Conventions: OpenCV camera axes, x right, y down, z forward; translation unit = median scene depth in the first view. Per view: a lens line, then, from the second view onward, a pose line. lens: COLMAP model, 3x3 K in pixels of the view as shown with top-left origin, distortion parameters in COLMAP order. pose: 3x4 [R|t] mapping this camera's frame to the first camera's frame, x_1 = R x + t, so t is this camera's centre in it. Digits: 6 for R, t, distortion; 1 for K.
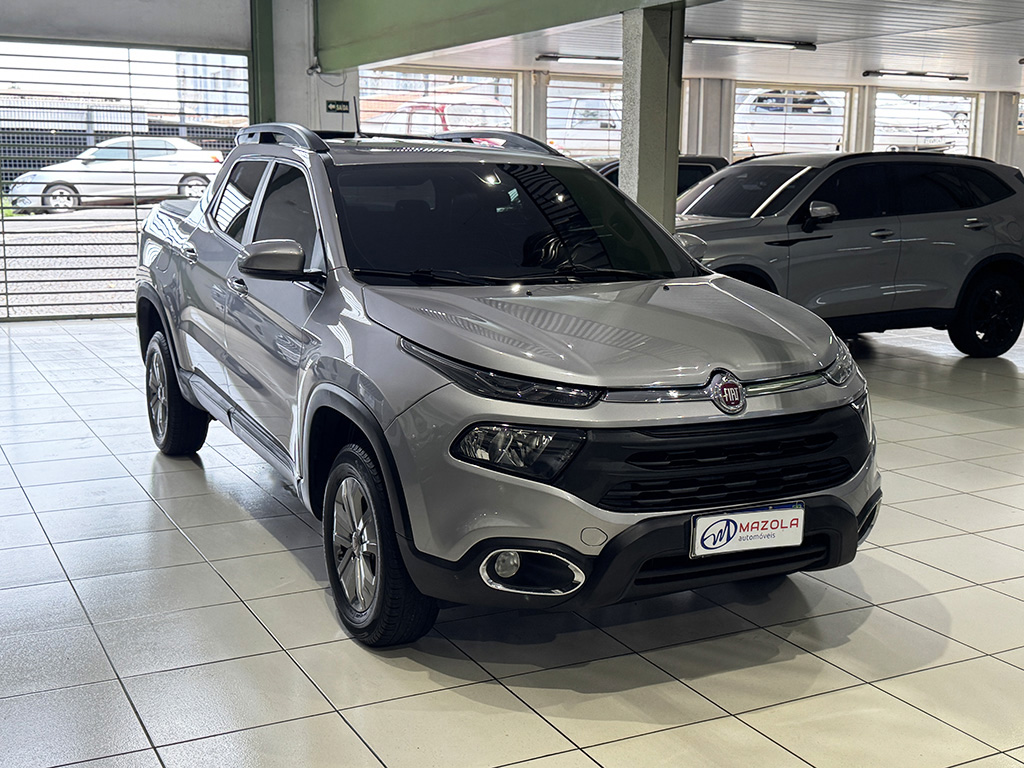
lens RADIAL K [[1237.7, 0, 512.0], [0, 1237.7, 384.0], [0, 0, 1]] dist [0.187658, -0.447295]
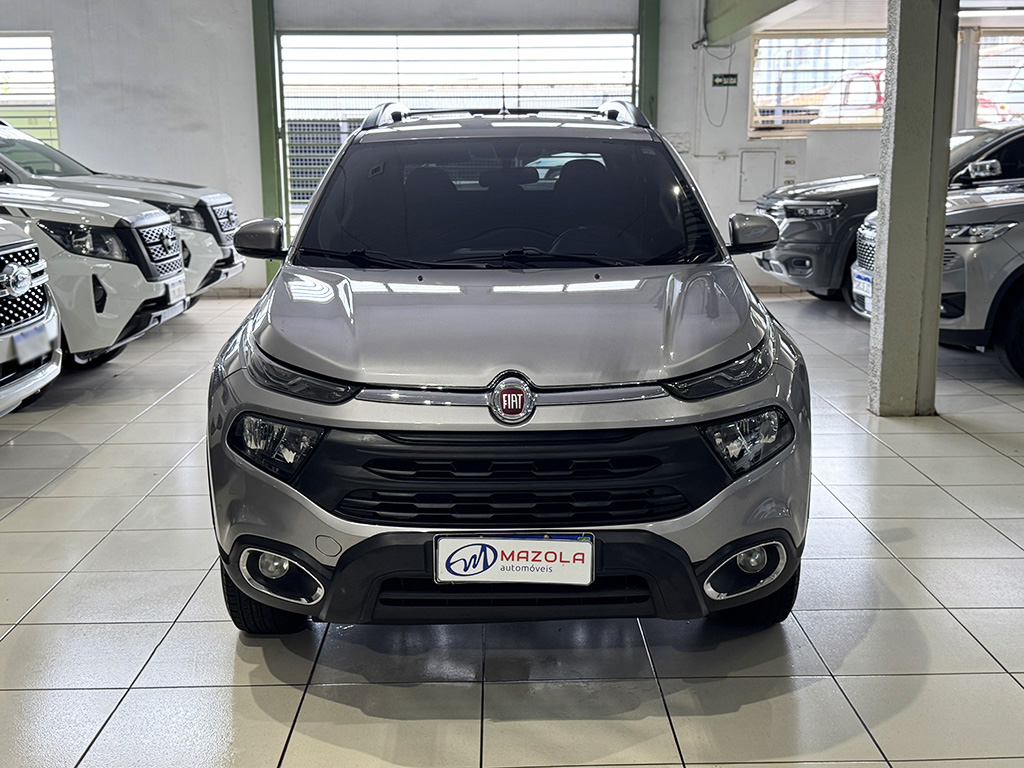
lens RADIAL K [[1237.7, 0, 512.0], [0, 1237.7, 384.0], [0, 0, 1]] dist [0.187658, -0.447295]
pose [[0.894742, 0.063615, -0.442028, 0.550550], [-0.056281, 0.997973, 0.029701, -0.028852], [0.443022, -0.001697, 0.896509, 0.226218]]
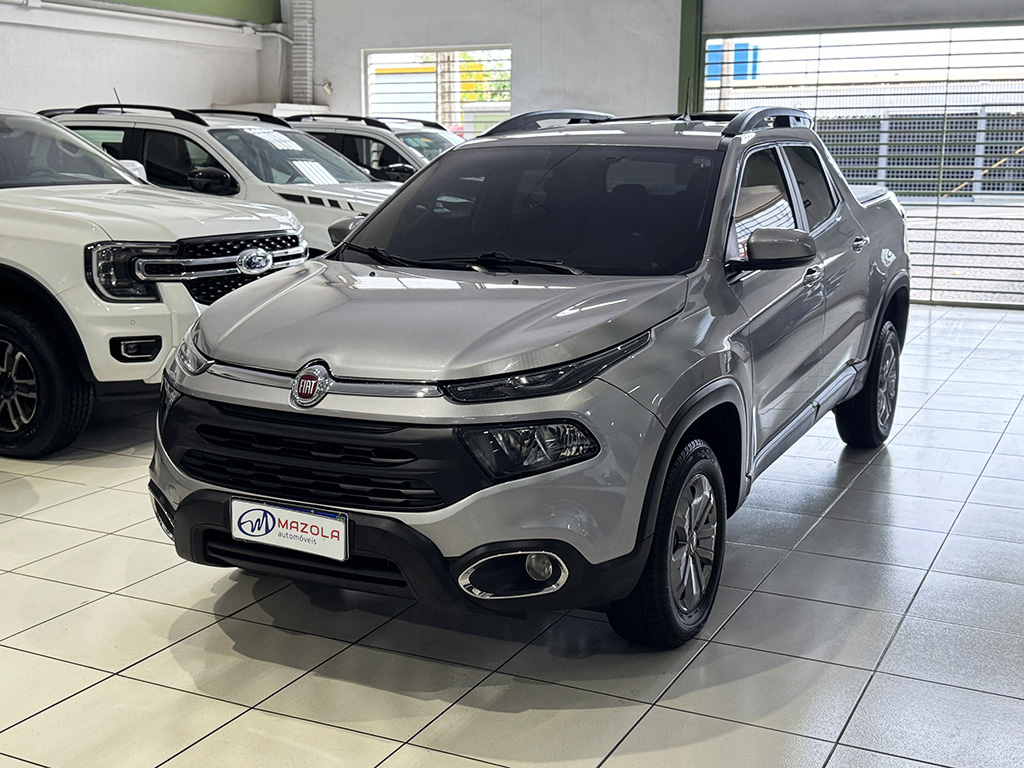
lens RADIAL K [[1230.6, 0, 508.2], [0, 1230.6, 392.3], [0, 0, 1]] dist [0.183262, -0.402652]
pose [[0.583944, 0.145219, -0.798699, 1.015307], [-0.131107, 0.987824, 0.083750, -0.085967], [0.801137, 0.055810, 0.595874, 0.553429]]
